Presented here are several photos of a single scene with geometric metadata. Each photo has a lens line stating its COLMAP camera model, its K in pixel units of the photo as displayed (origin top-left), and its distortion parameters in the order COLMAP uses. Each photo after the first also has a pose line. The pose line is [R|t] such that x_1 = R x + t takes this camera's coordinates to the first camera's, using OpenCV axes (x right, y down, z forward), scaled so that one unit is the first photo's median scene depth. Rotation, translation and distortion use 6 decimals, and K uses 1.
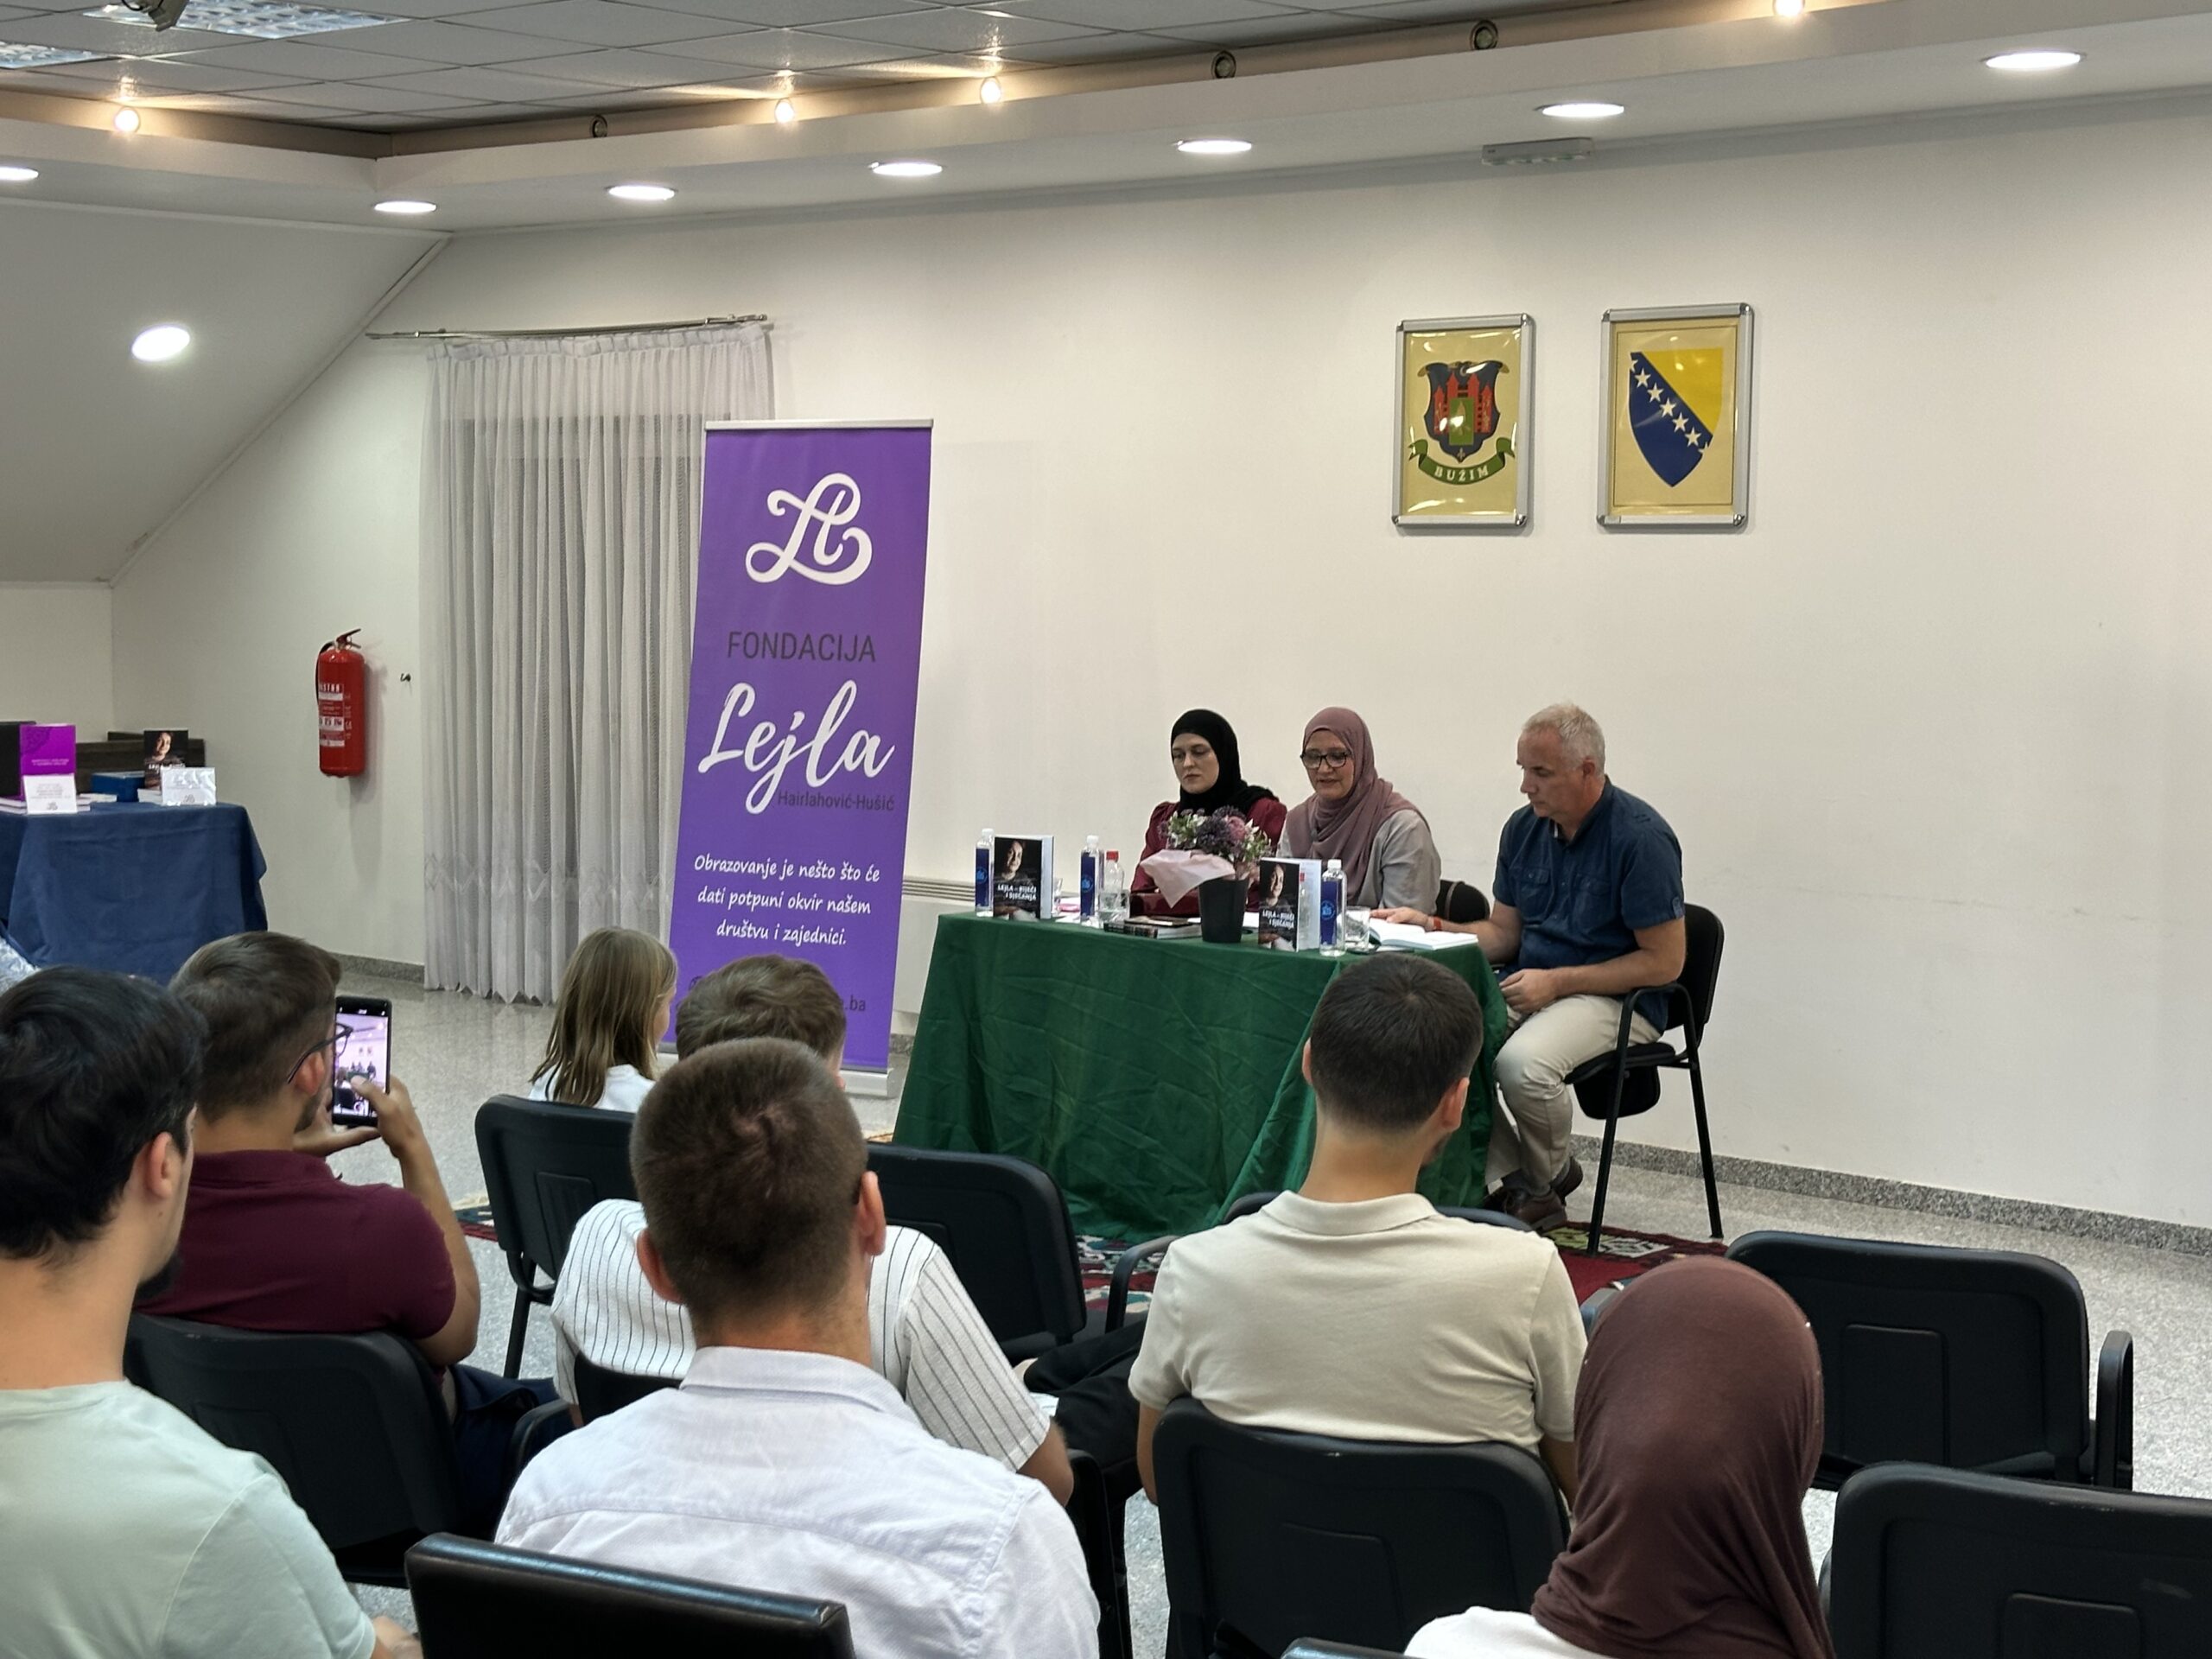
lens RADIAL K [[3489.4, 0, 1108.7], [0, 3489.4, 848.2], [0, 0, 1]] dist [0.095513, 0.000000]
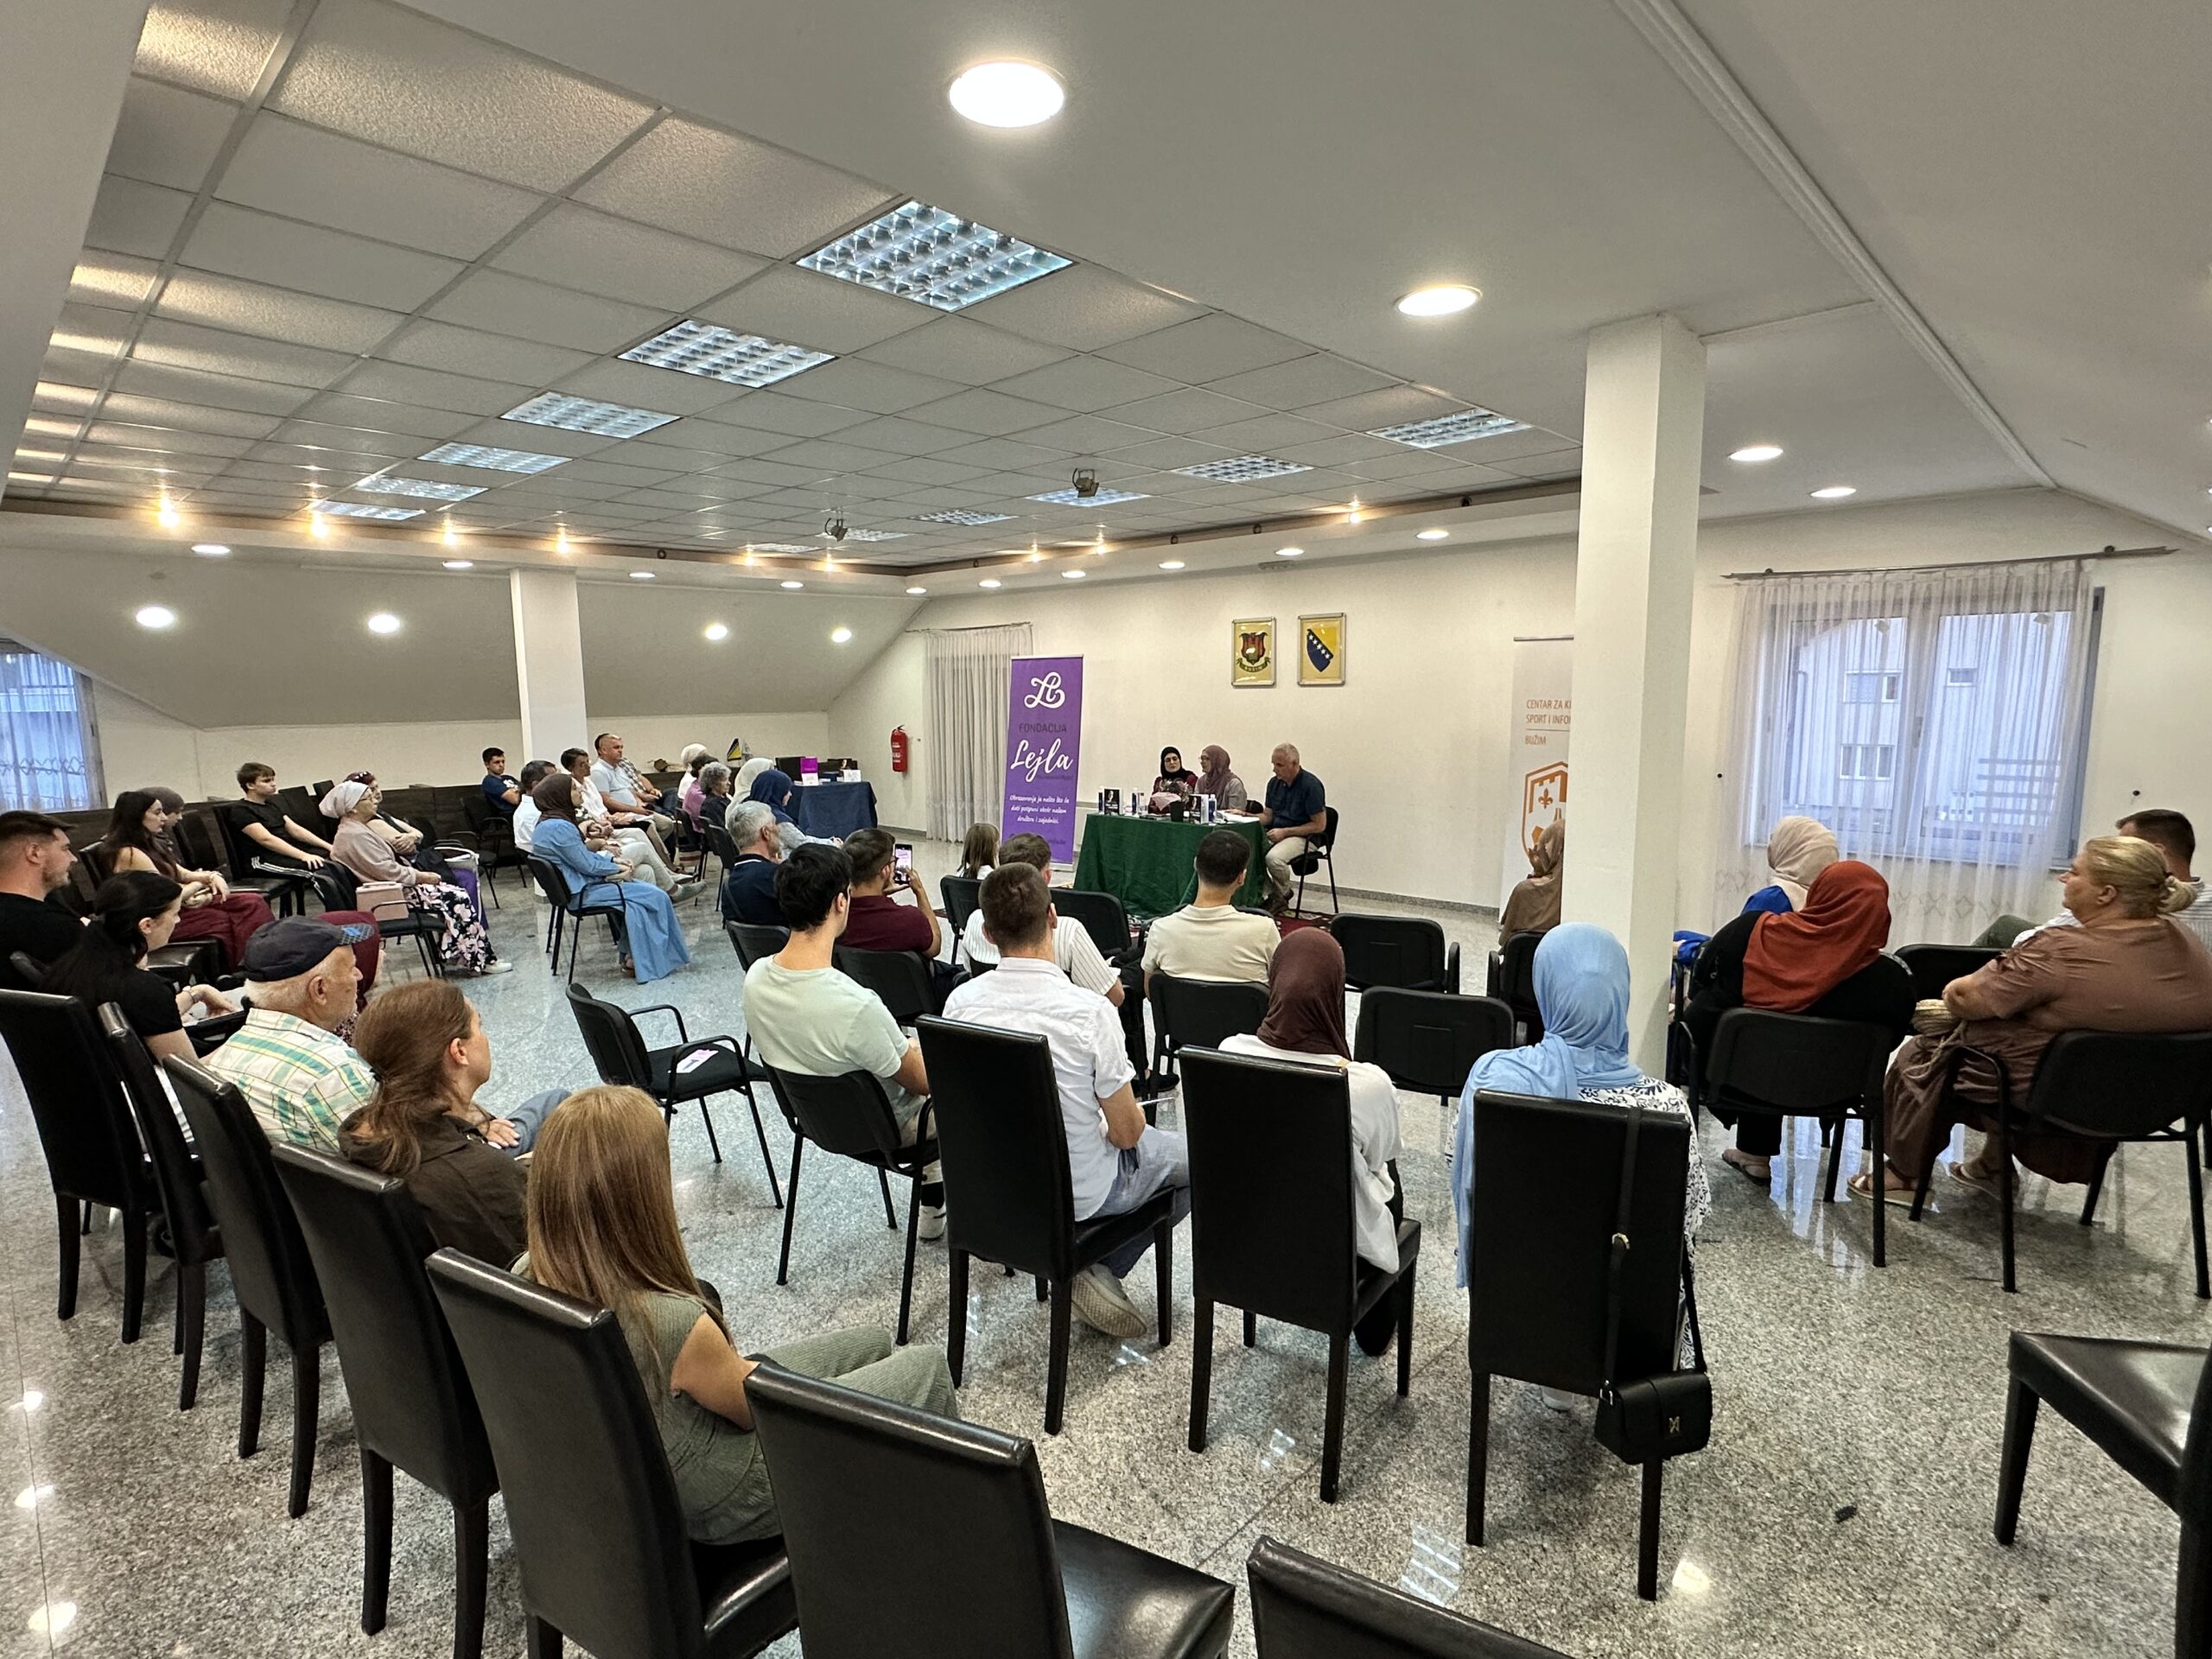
lens RADIAL K [[1130.0, 0, 1101.3], [0, 1130.0, 829.9], [0, 0, 1]] dist [-0.023423, -0.000210]
pose [[0.998986, -0.015067, -0.042419, 0.006754], [0.016669, 0.999151, 0.037663, -0.004379], [0.041816, -0.038332, 0.998390, -0.013345]]
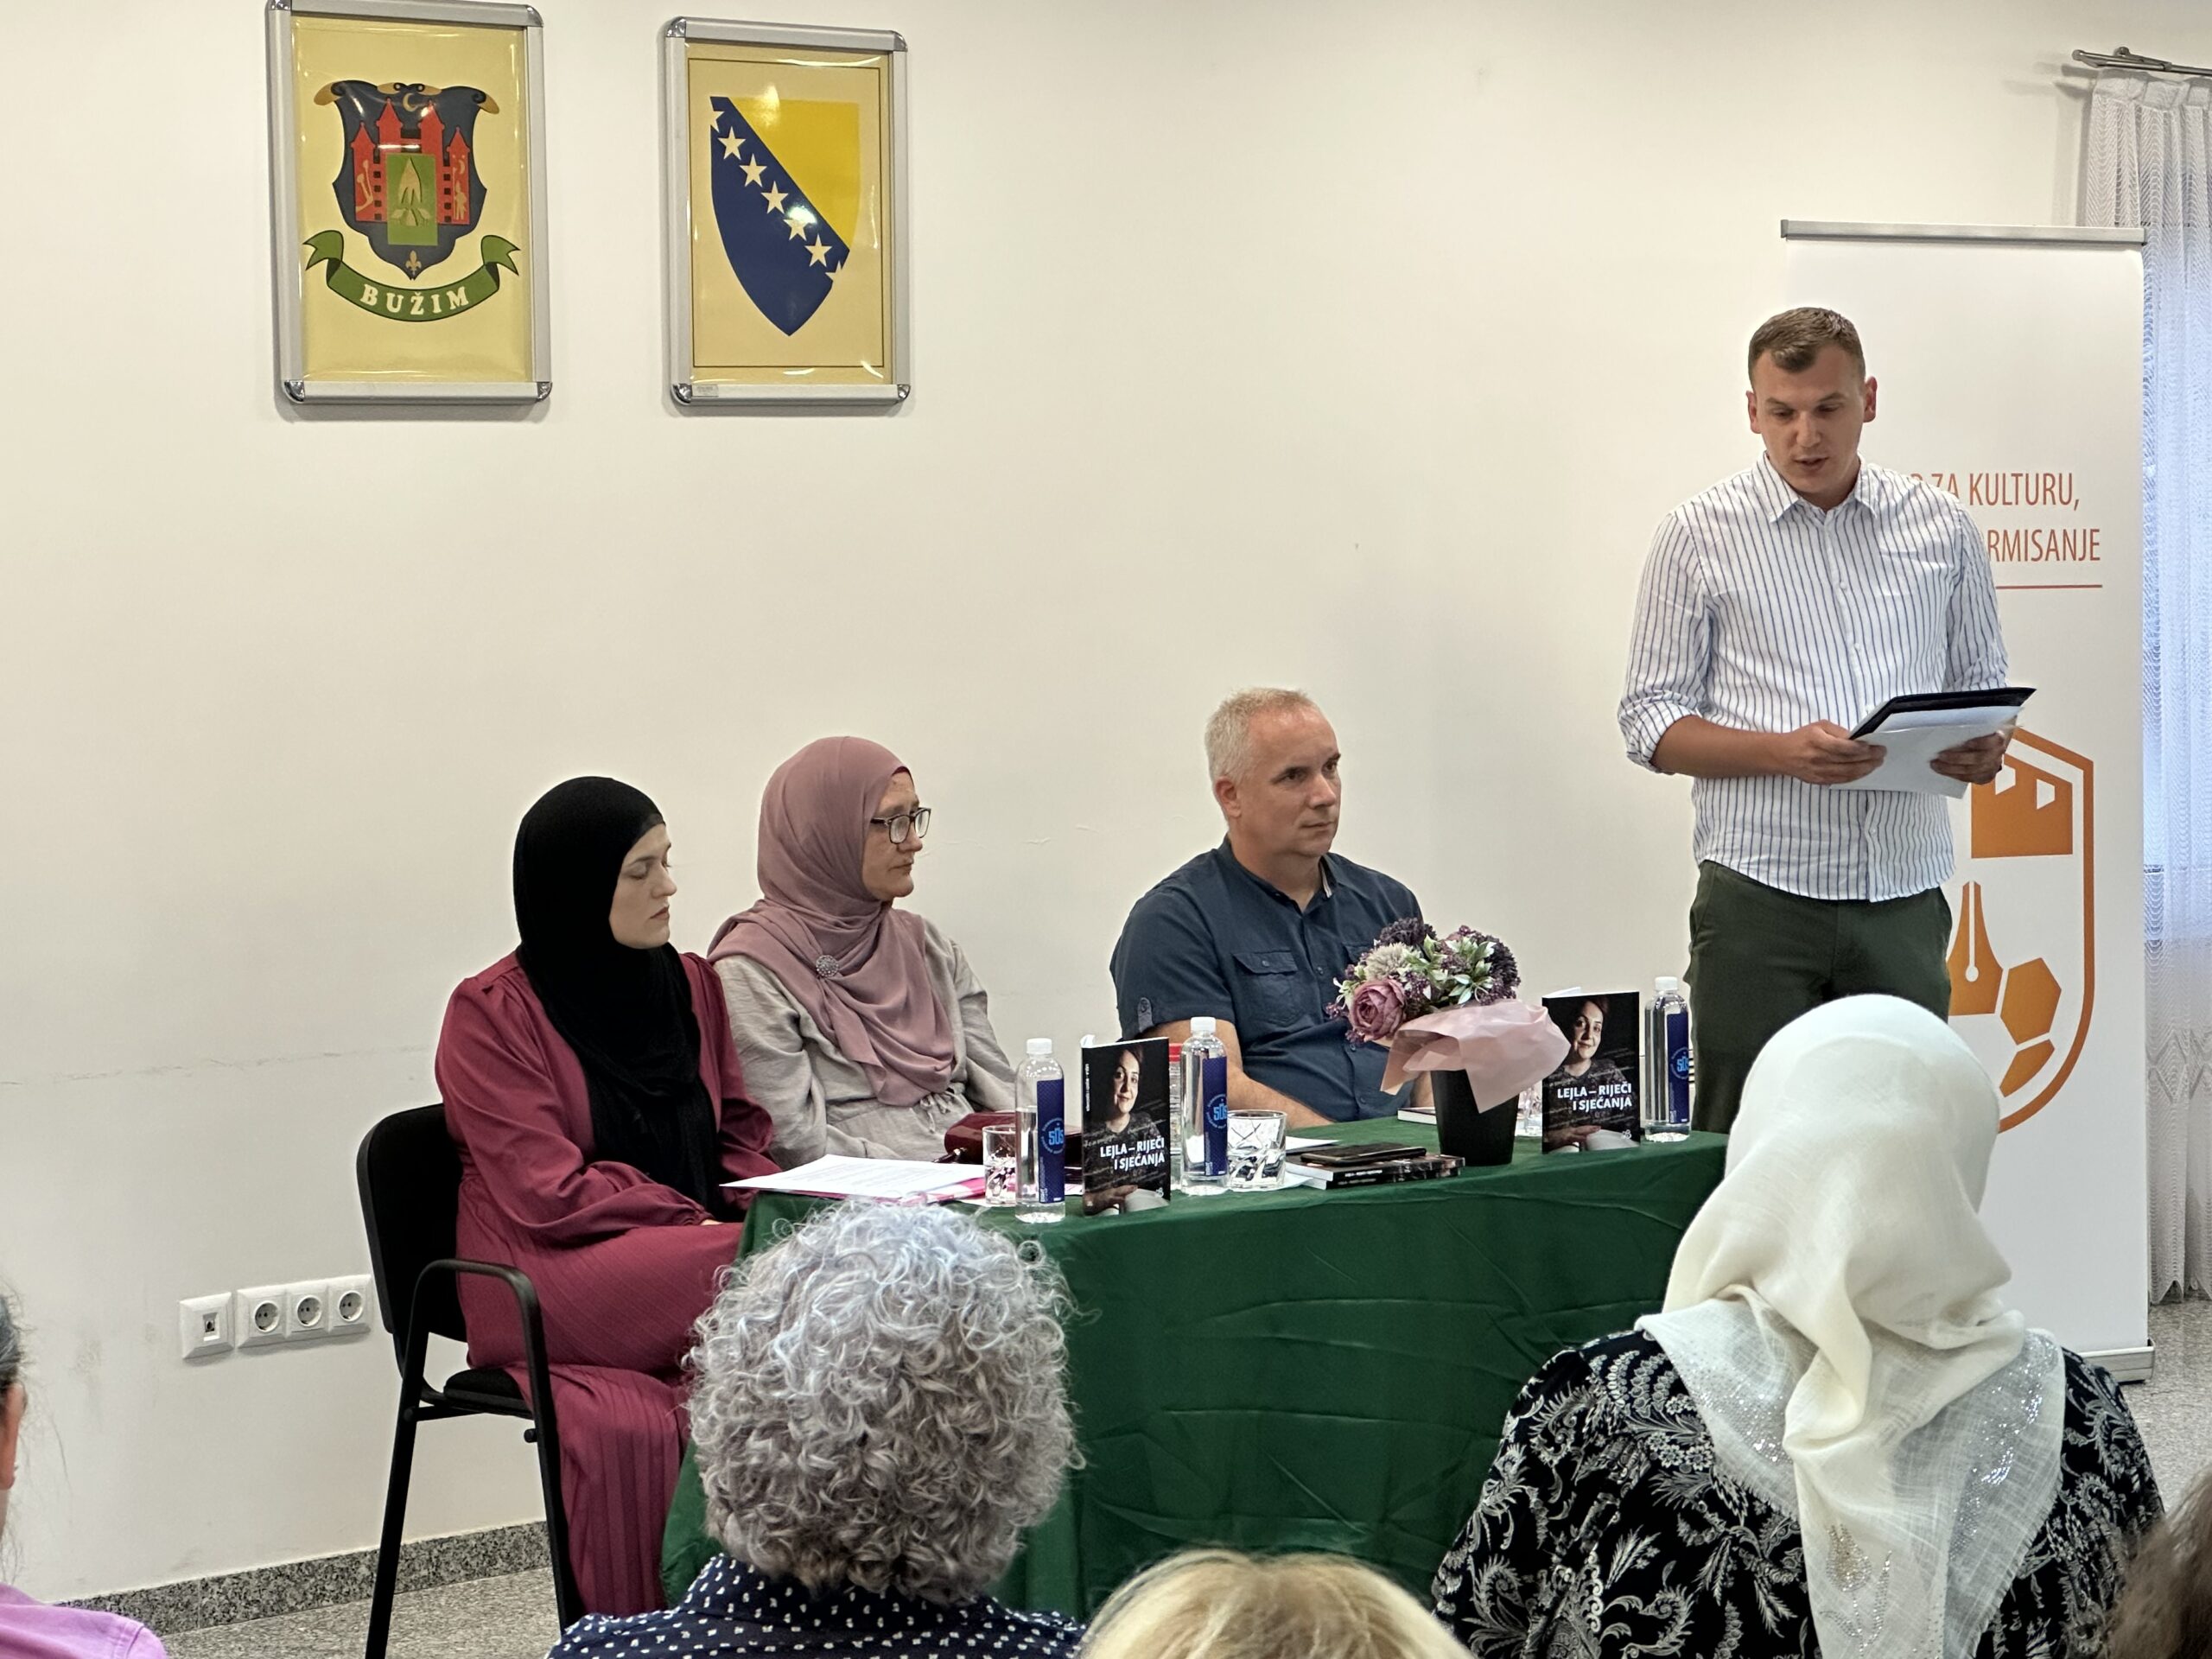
lens RADIAL K [[5203.3, 0, 1107.3], [0, 5203.3, 832.1], [0, 0, 1]] dist [0.201955, 0.000000]
pose [[0.111544, -0.085116, 0.990108, -0.716479], [0.089654, 0.993124, 0.075276, -0.084131], [-0.989707, 0.080370, 0.118408, 0.876604]]
